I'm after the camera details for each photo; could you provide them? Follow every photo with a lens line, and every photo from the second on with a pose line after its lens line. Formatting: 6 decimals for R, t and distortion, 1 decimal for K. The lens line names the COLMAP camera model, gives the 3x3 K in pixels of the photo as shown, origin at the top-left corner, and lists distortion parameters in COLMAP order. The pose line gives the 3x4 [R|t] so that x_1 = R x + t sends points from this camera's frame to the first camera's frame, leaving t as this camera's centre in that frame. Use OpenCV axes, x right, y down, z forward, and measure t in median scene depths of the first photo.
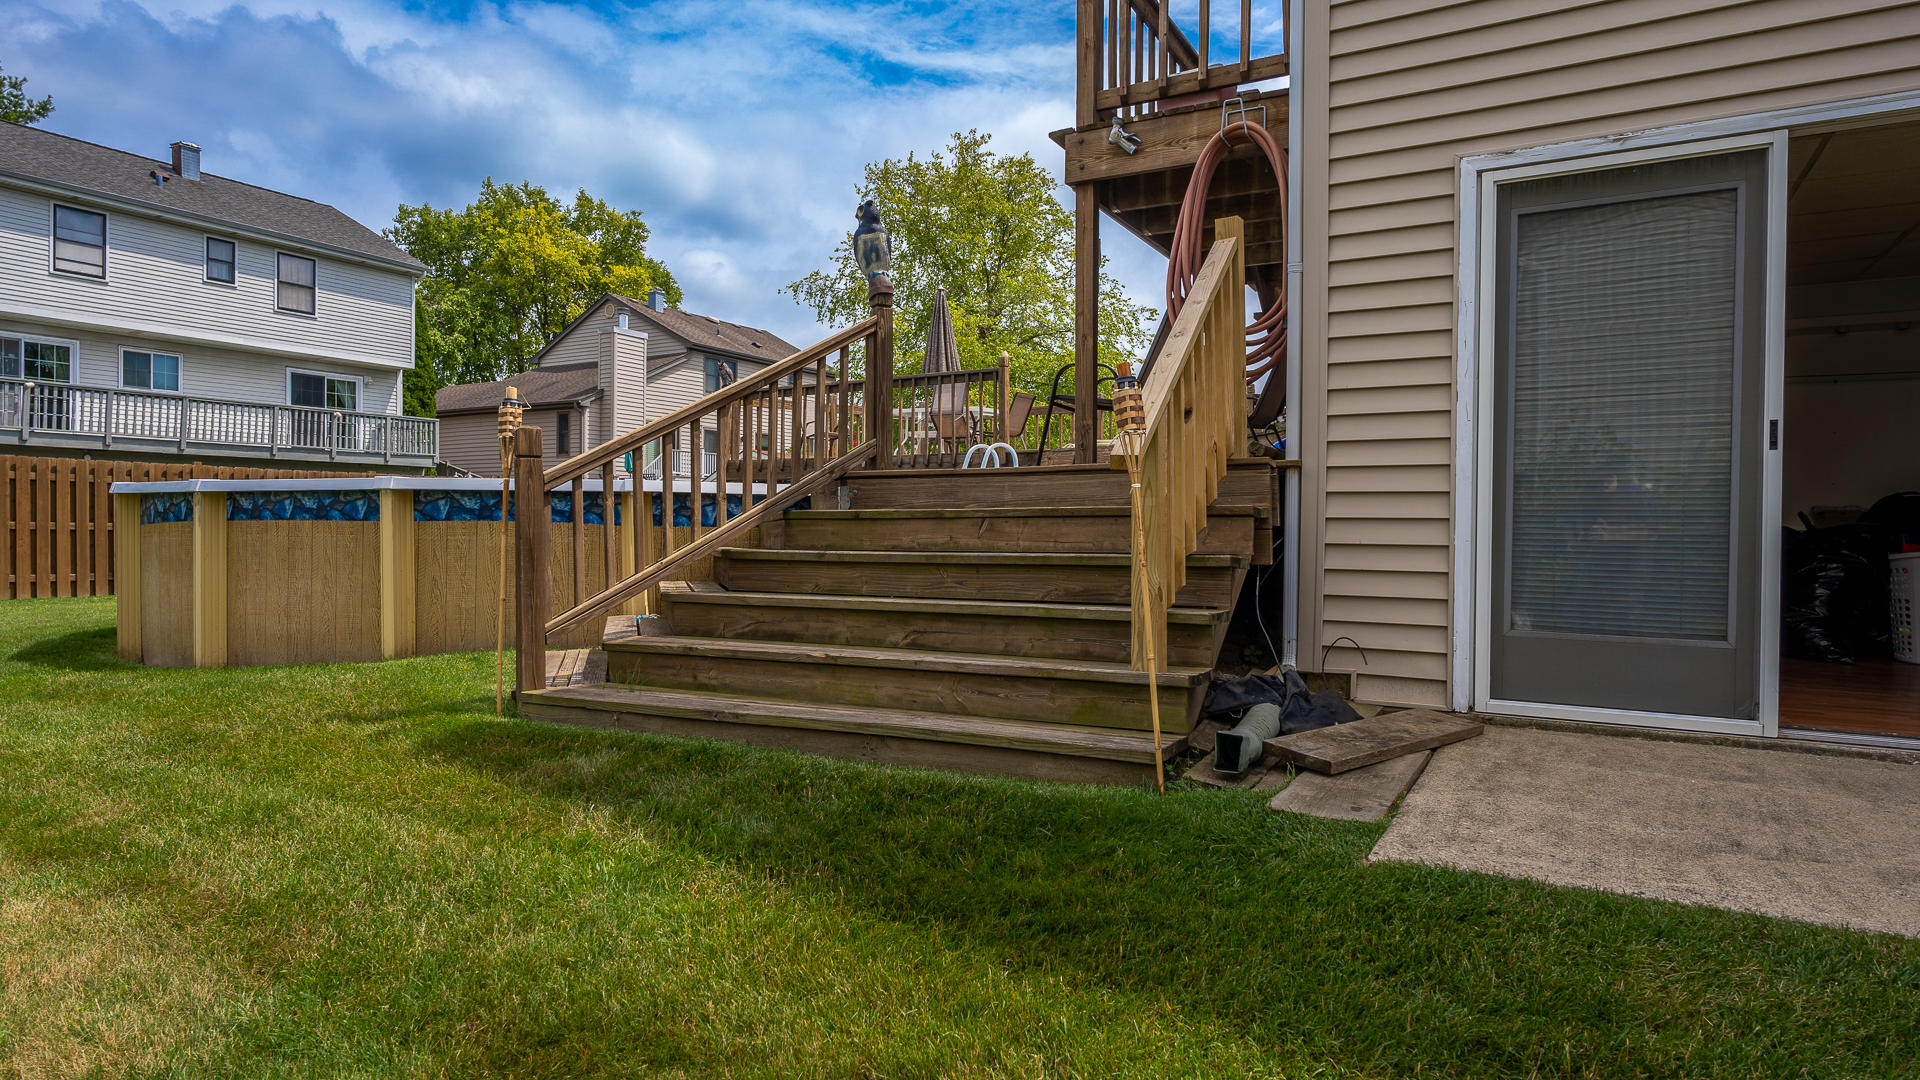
lens RADIAL K [[1072.5, 0, 960.0], [0, 1072.5, 540.0], [0, 0, 1]] dist [0.000159, 0.000725]
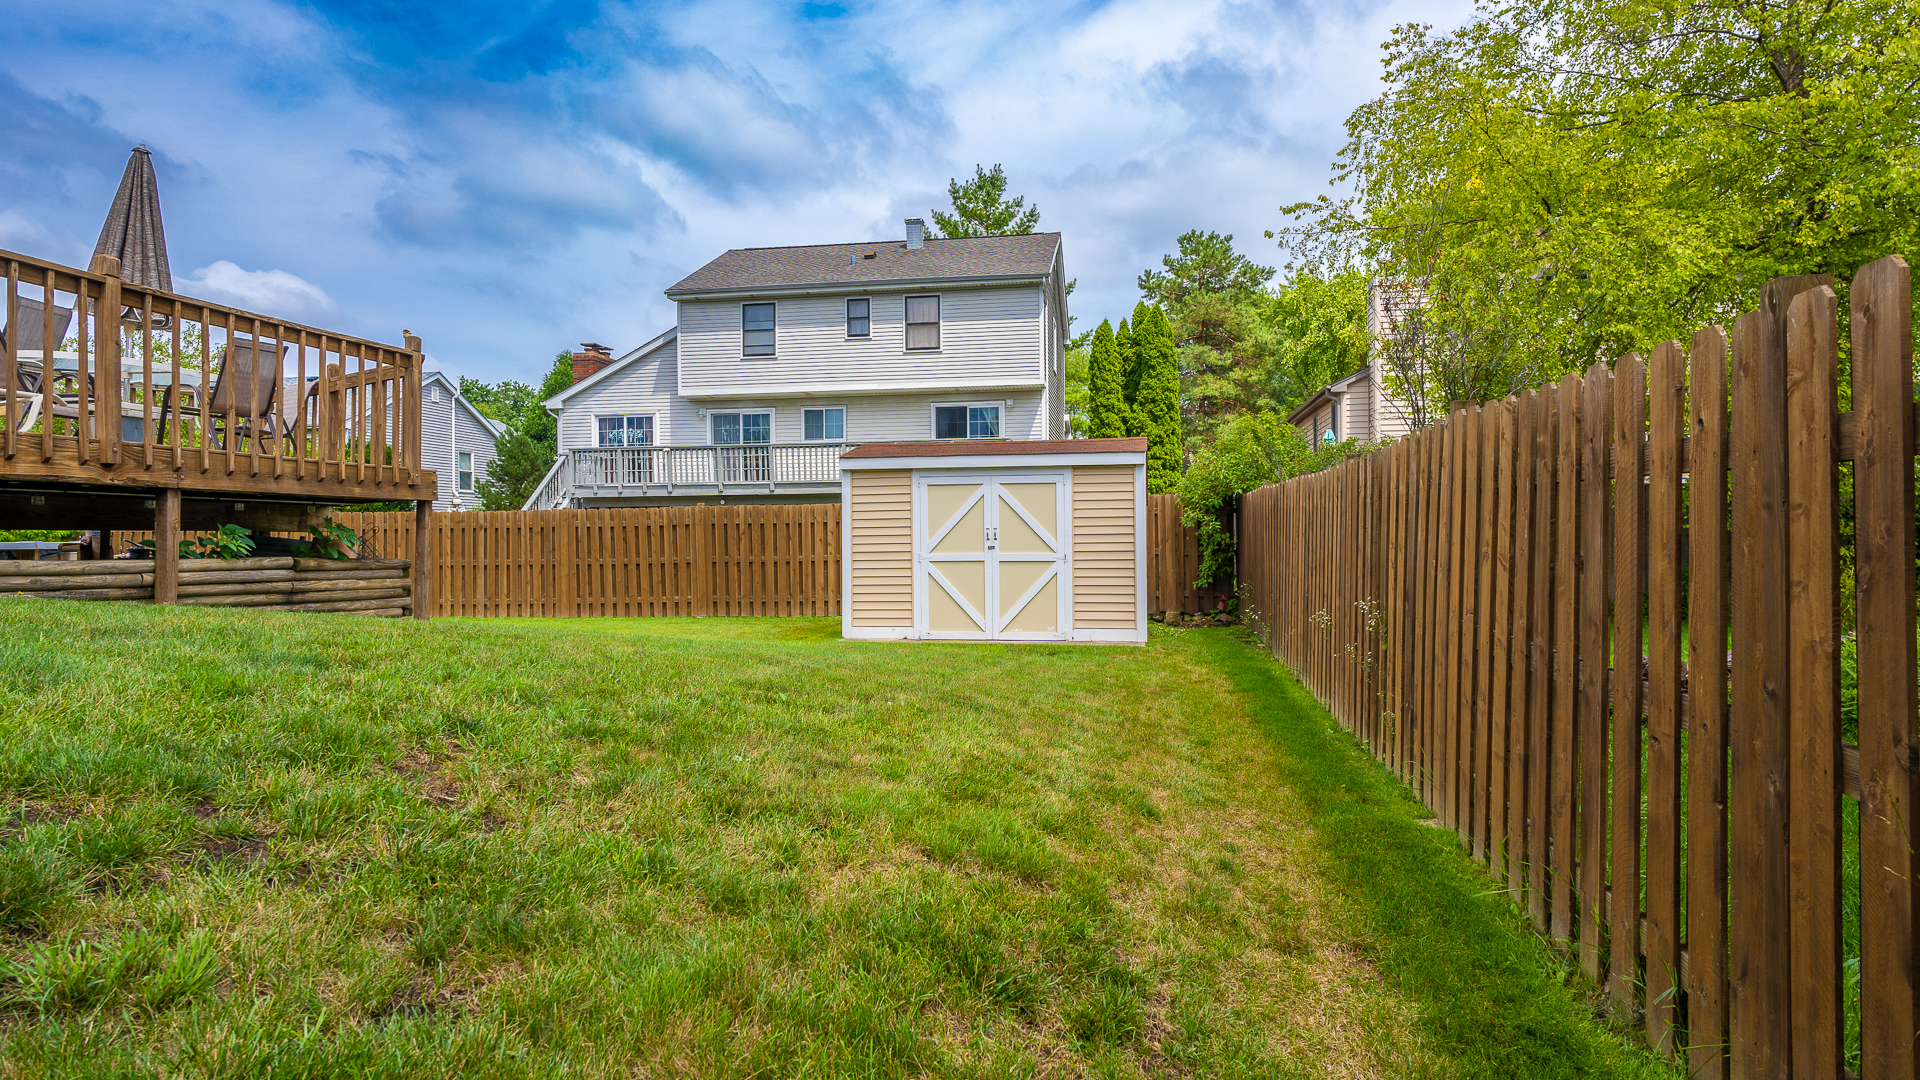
lens RADIAL K [[1072.5, 0, 960.0], [0, 1072.5, 540.0], [0, 0, 1]] dist [0.000159, 0.000725]
pose [[0.361978, -0.012922, -0.932097, 0.347267], [-0.000782, 0.999899, -0.014166, -0.011209], [0.932186, 0.005856, 0.361931, 0.619273]]
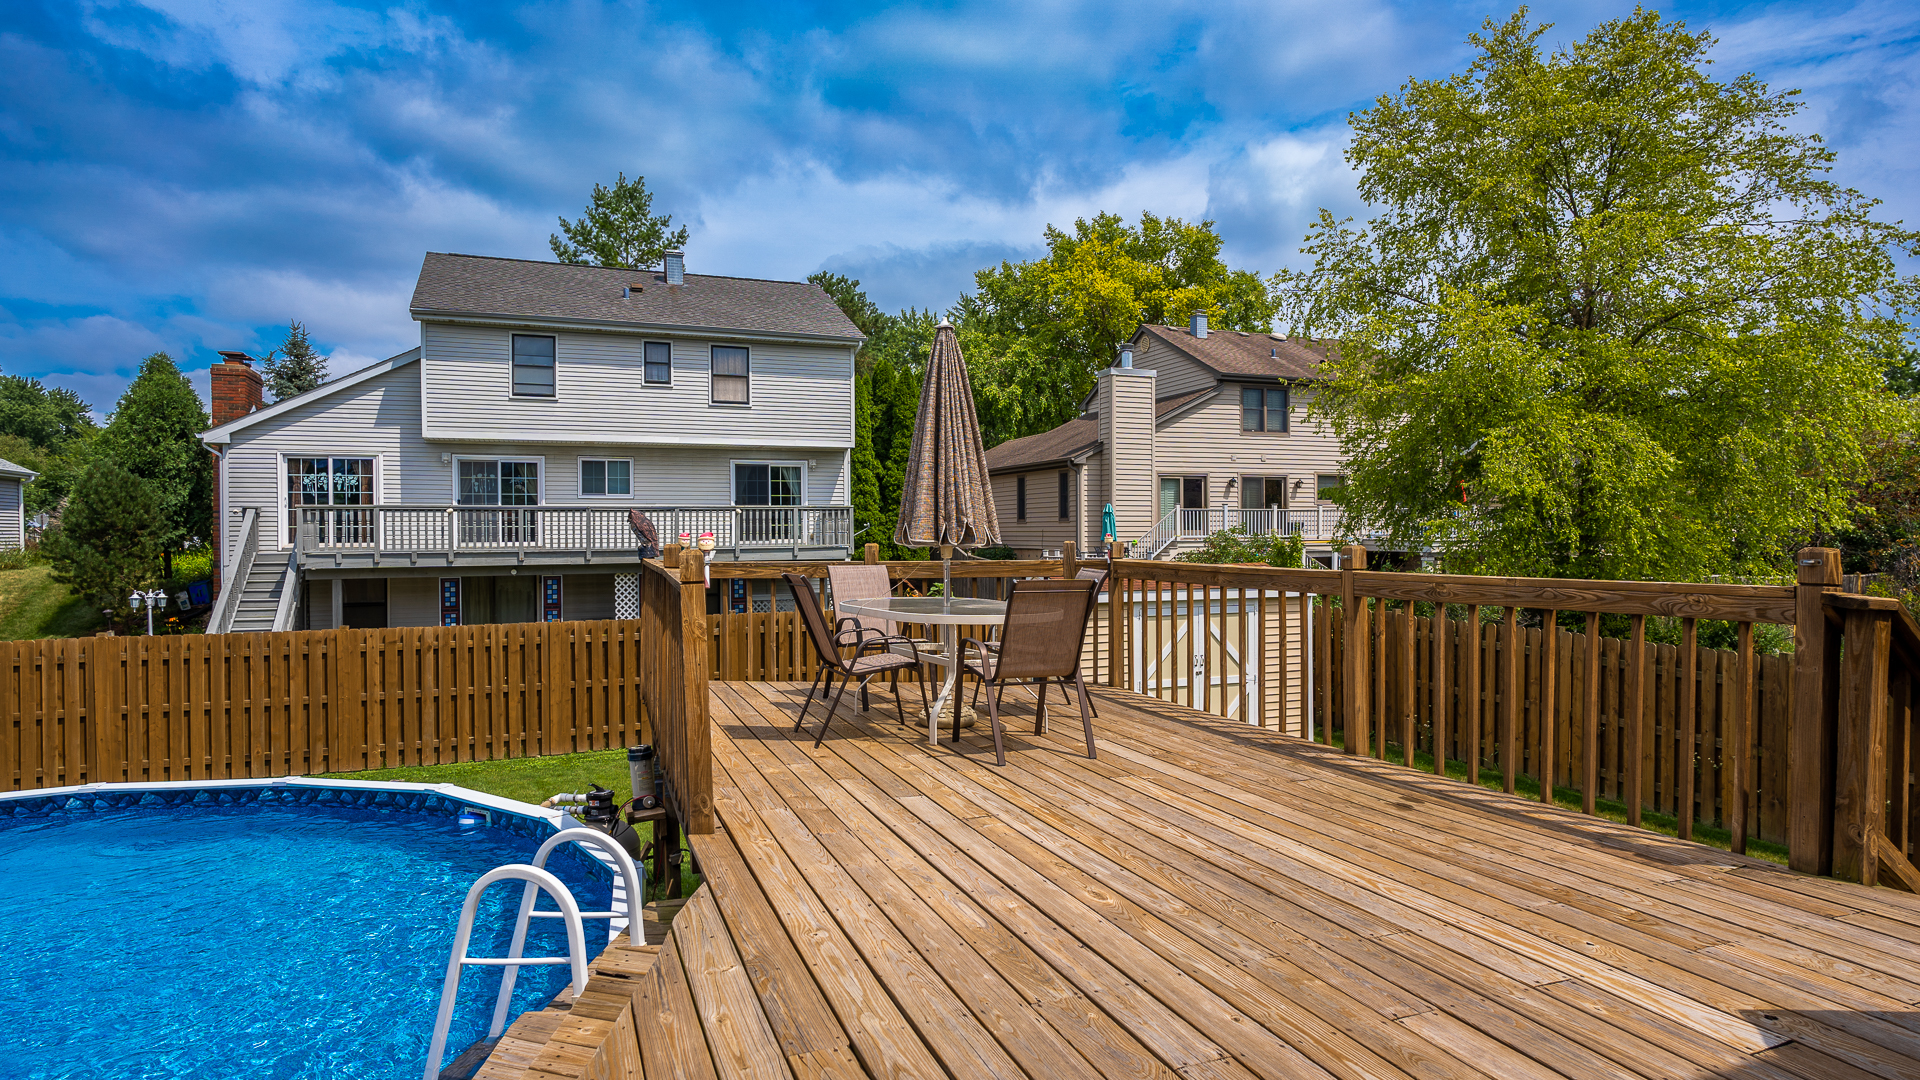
lens RADIAL K [[1072.5, 0, 960.0], [0, 1072.5, 540.0], [0, 0, 1]] dist [0.000159, 0.000725]
pose [[0.791780, -0.011631, -0.610696, 0.134772], [0.007166, 0.999927, -0.009752, -0.072682], [0.610765, 0.003345, 0.791805, 0.333948]]
